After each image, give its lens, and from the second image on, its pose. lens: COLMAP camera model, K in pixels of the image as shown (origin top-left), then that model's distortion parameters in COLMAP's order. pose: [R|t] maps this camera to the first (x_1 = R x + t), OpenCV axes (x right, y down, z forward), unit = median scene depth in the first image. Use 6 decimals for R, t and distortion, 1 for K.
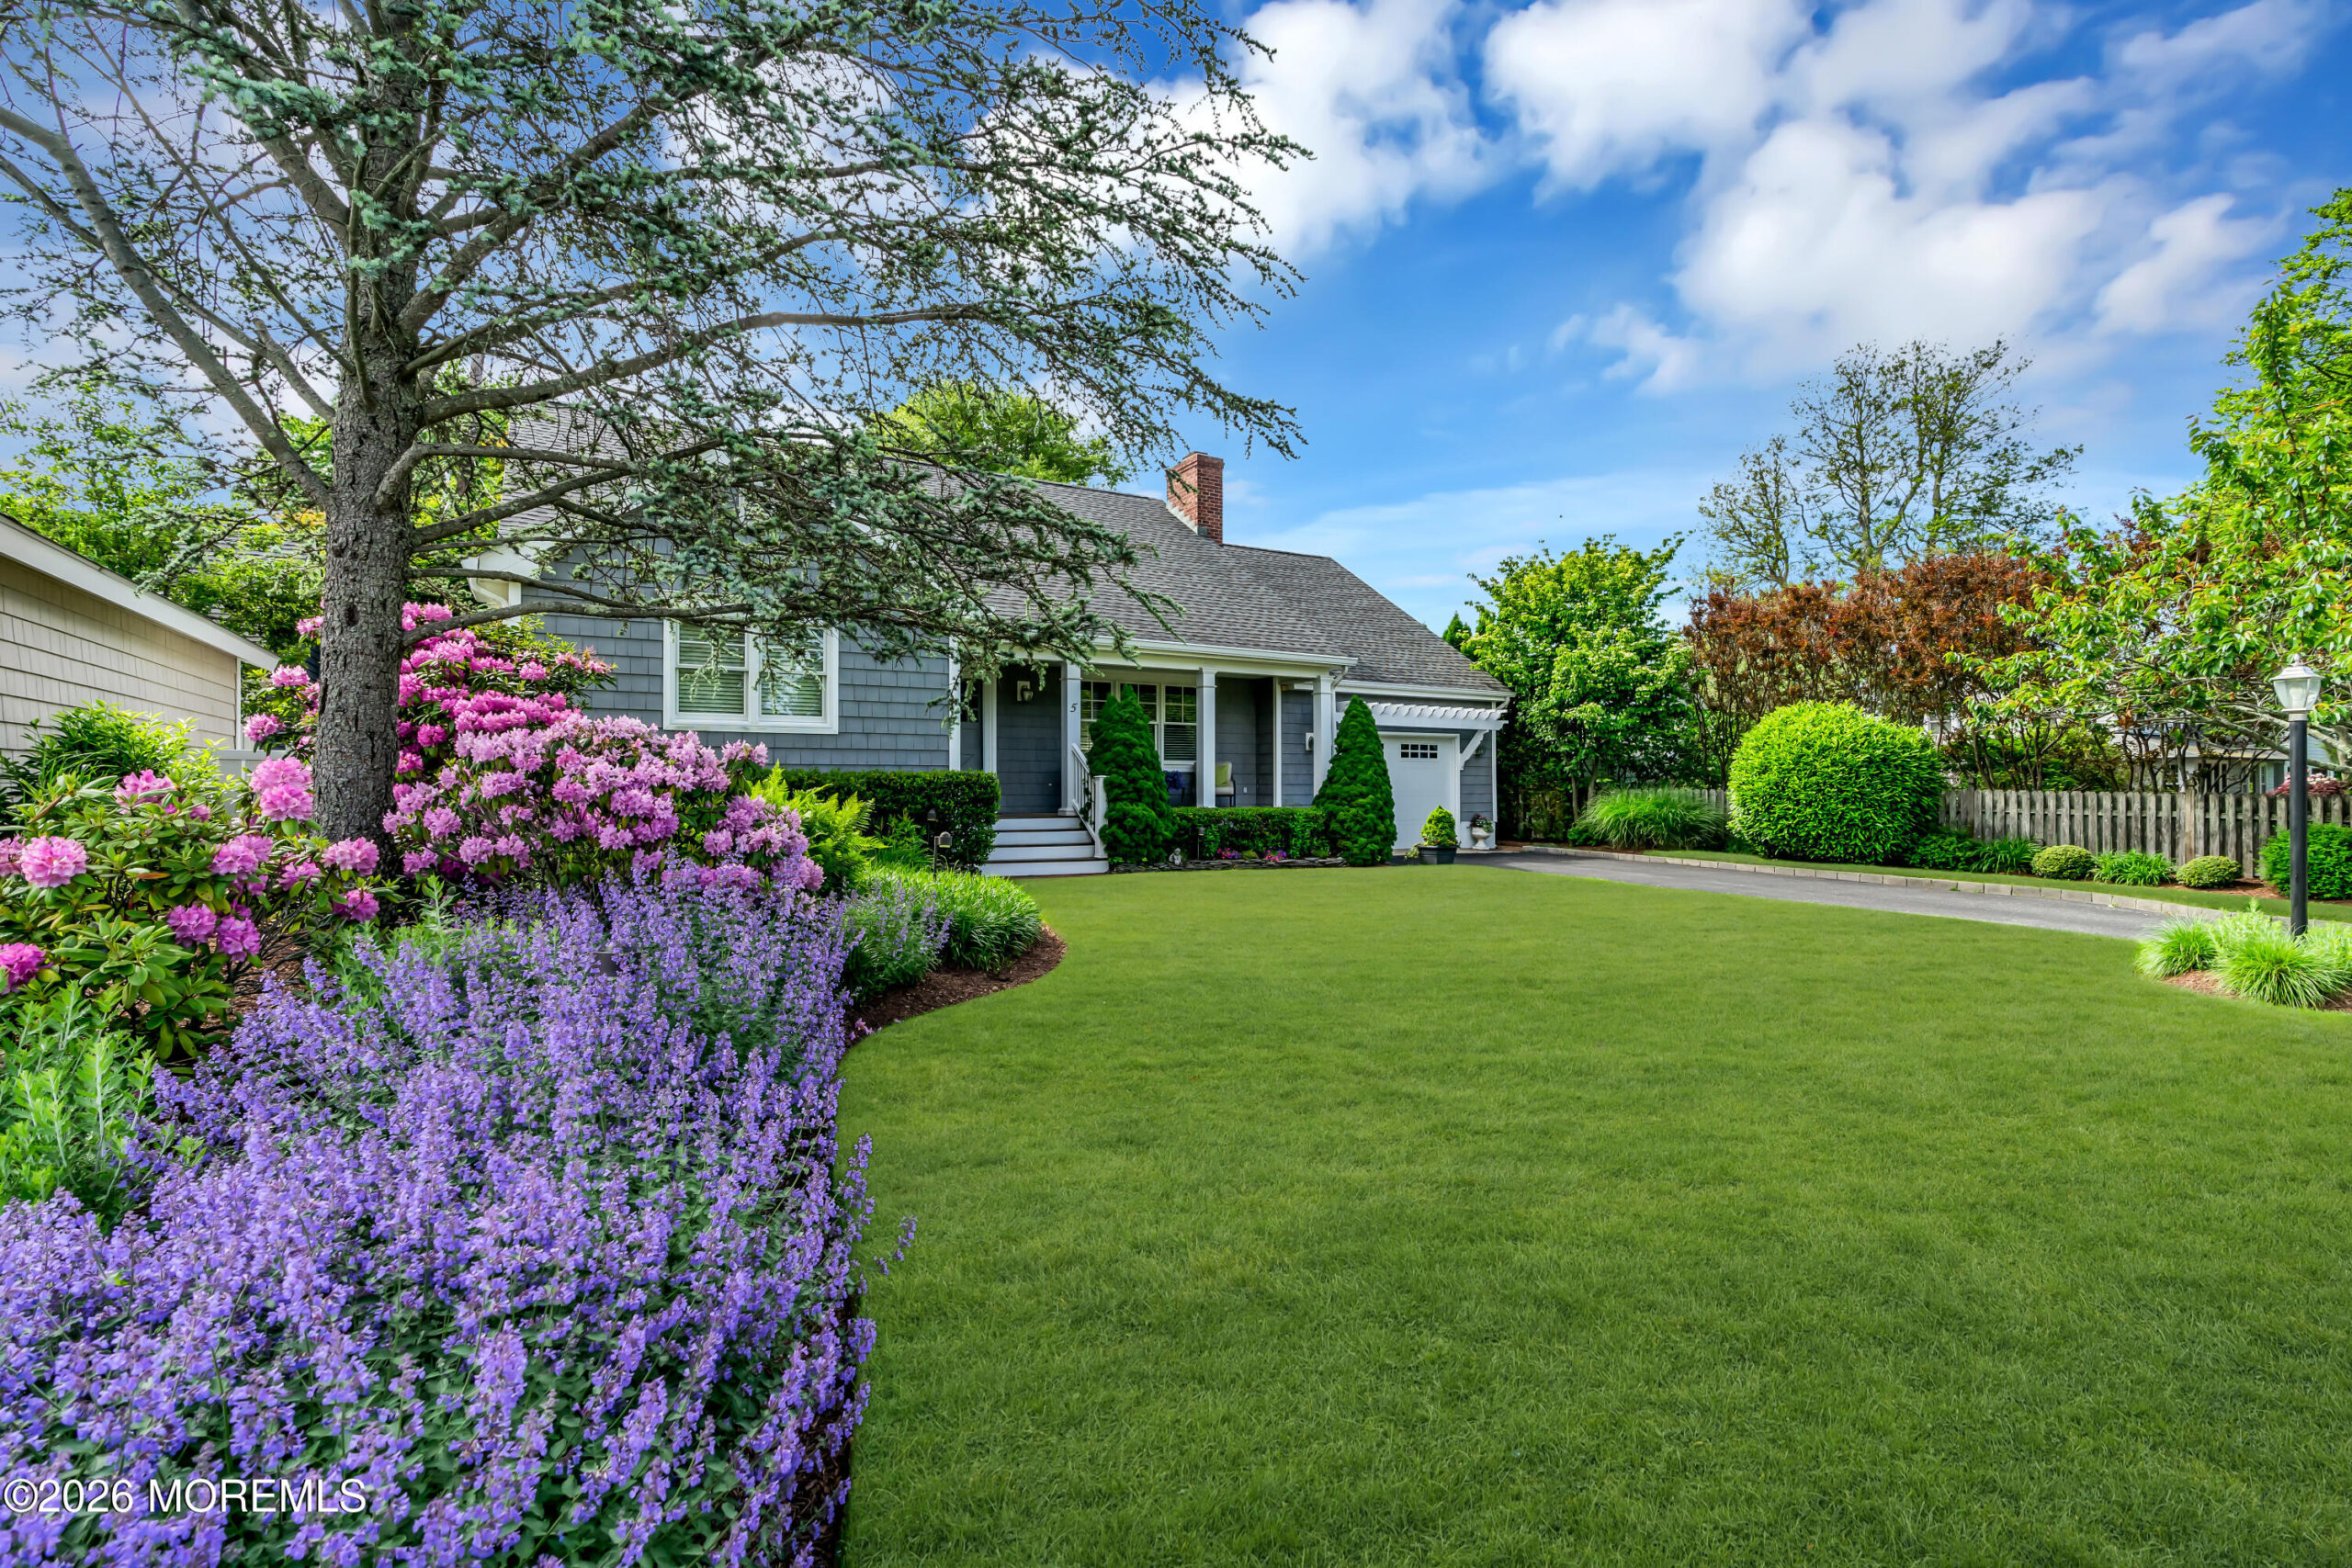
lens RADIAL K [[1050.8, 0, 1164.8], [0, 1050.8, 781.1], [0, 0, 1]] dist [0.005090, 0.002373]
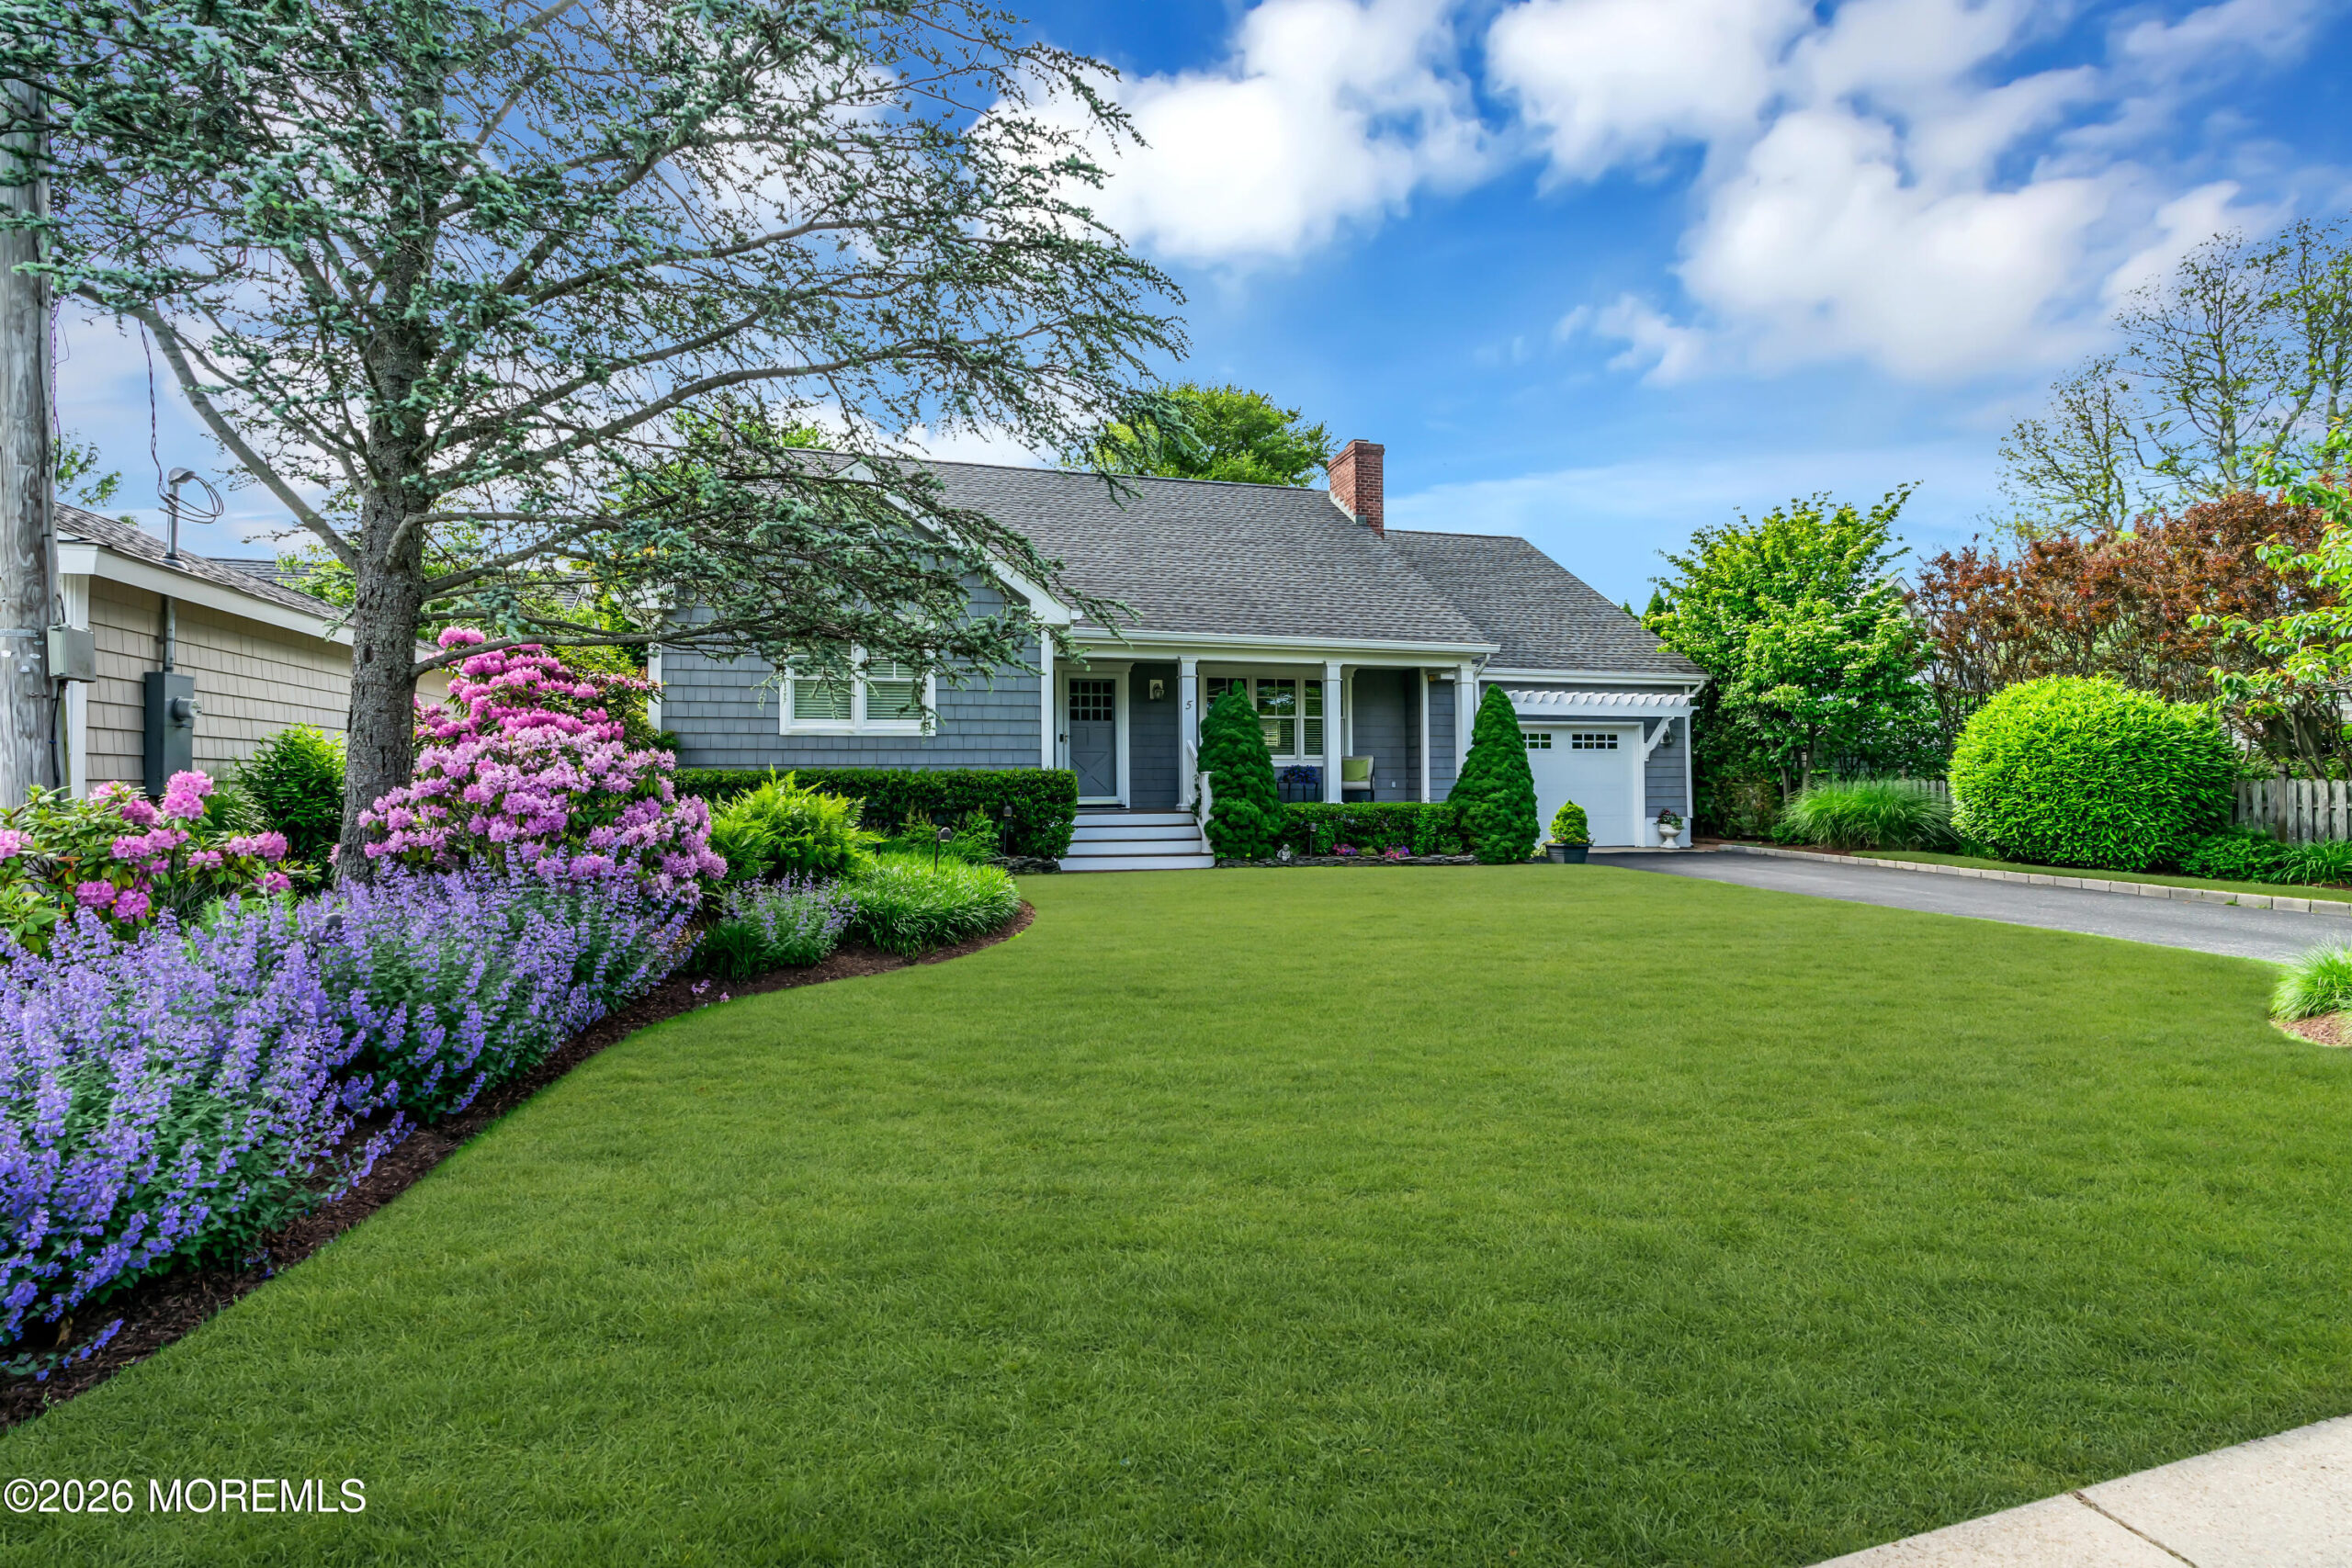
lens RADIAL K [[1050.8, 0, 1172.6], [0, 1050.8, 766.0], [0, 0, 1]] dist [0.005090, 0.002373]
pose [[0.968095, -0.009602, -0.250400, 0.141197], [0.007613, 0.999931, -0.008910, -0.001495], [0.250468, 0.006719, 0.968101, 0.006450]]
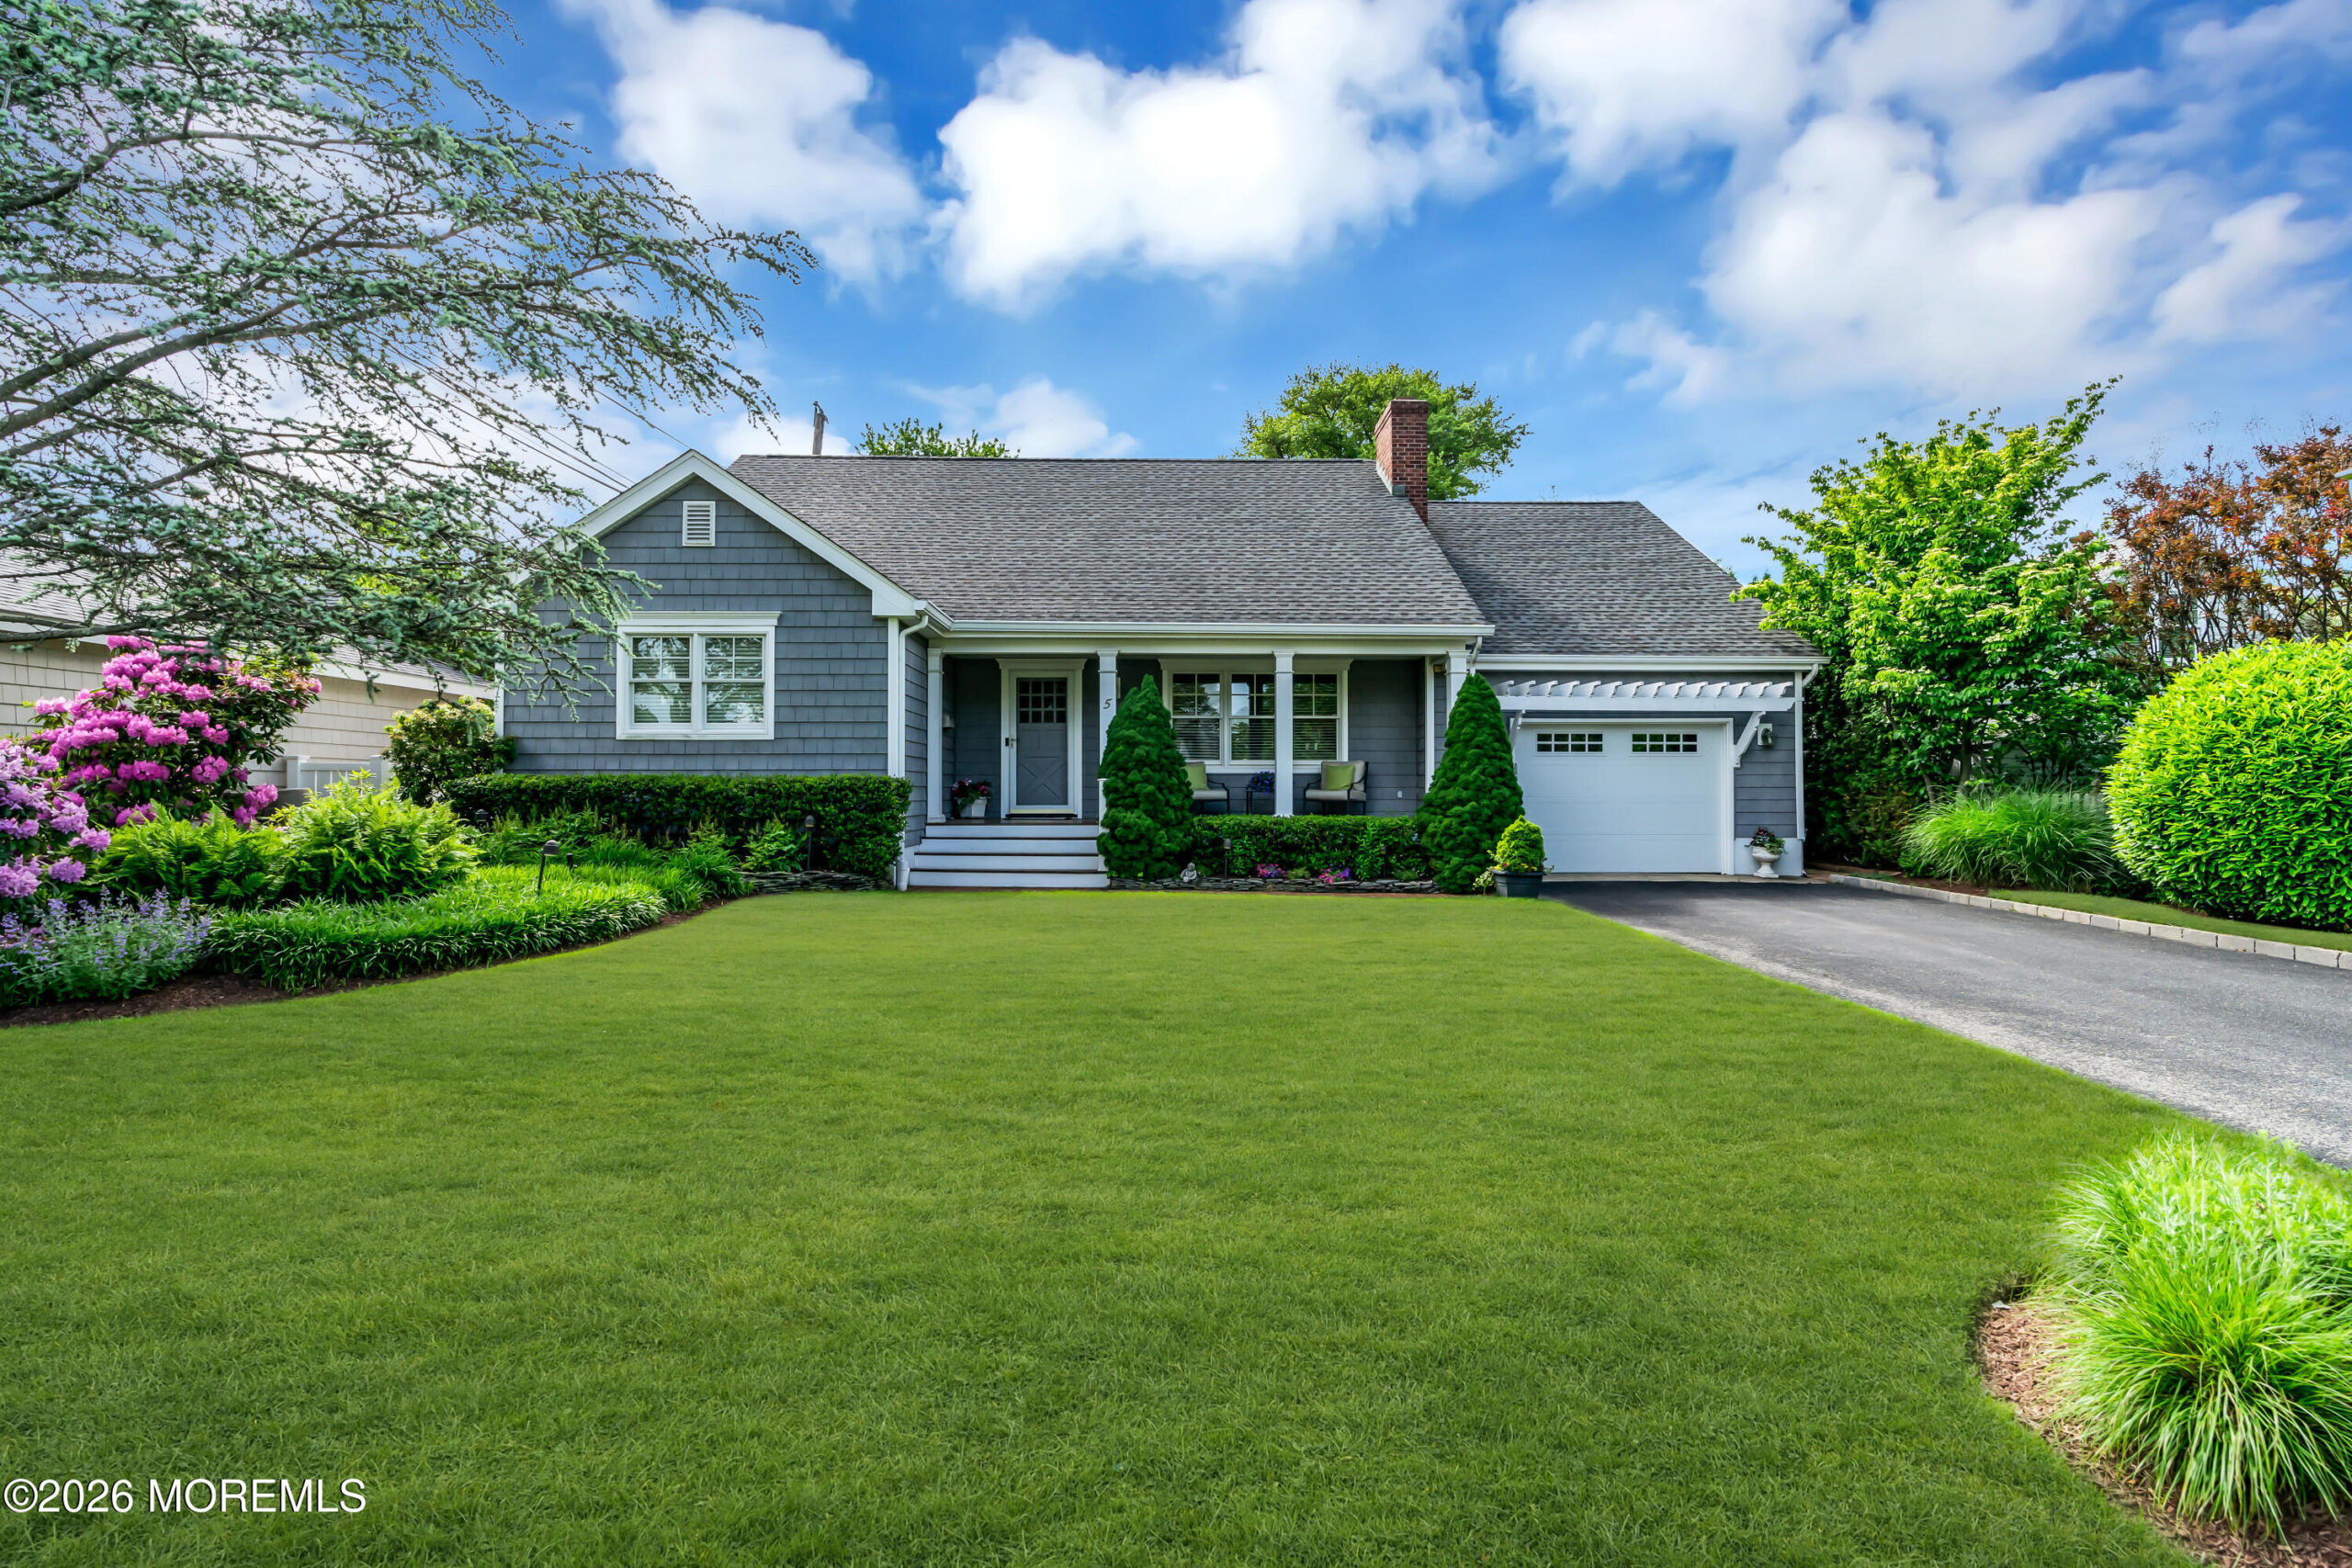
lens RADIAL K [[1050.8, 0, 1161.8], [0, 1050.8, 766.2], [0, 0, 1]] dist [0.005090, 0.002373]
pose [[0.874930, -0.010996, -0.484125, 0.363722], [0.003554, 0.999861, -0.016287, -0.000866], [0.484237, 0.012530, 0.874847, 0.210405]]
